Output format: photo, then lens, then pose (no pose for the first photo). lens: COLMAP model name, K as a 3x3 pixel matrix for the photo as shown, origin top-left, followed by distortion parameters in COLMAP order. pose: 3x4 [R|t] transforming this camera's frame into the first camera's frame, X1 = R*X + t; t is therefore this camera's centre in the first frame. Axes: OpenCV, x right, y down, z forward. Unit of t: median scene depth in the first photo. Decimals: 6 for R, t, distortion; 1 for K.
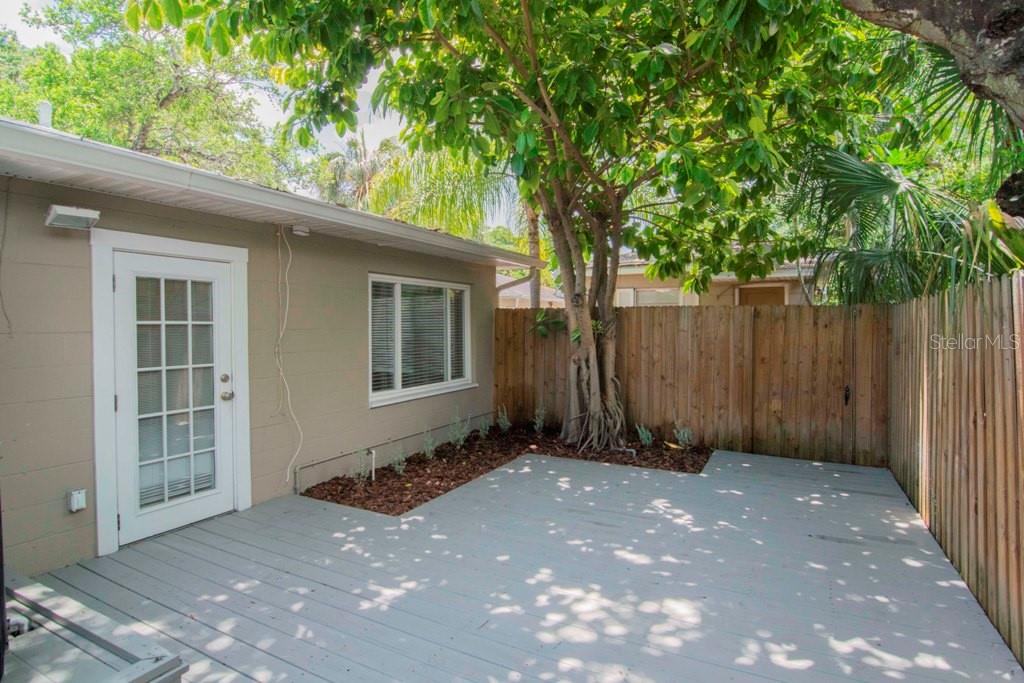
lens RADIAL K [[512.8, 0, 511.9], [0, 512.8, 331.5], [0, 0, 1]] dist [0.000969, -0.004562]
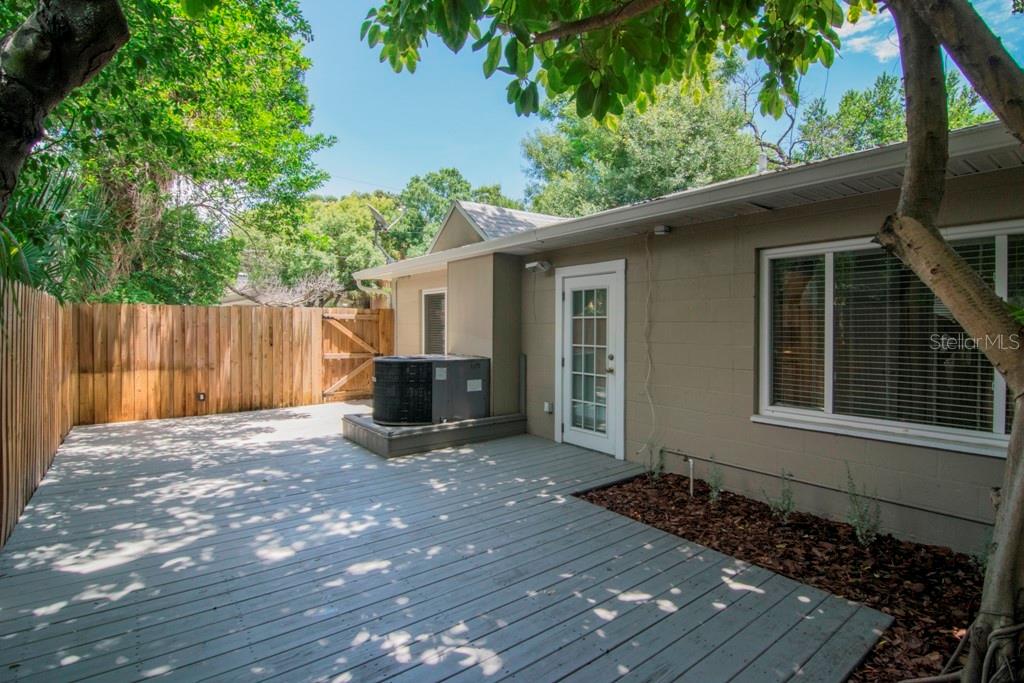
lens RADIAL K [[512.8, 0, 530.2], [0, 512.8, 332.0], [0, 0, 1]] dist [0.000969, -0.004562]
pose [[-0.389417, 0.016301, -0.920917, 0.995043], [-0.009669, 0.999716, 0.021784, -0.005517], [0.921011, 0.017387, -0.389149, 1.670076]]
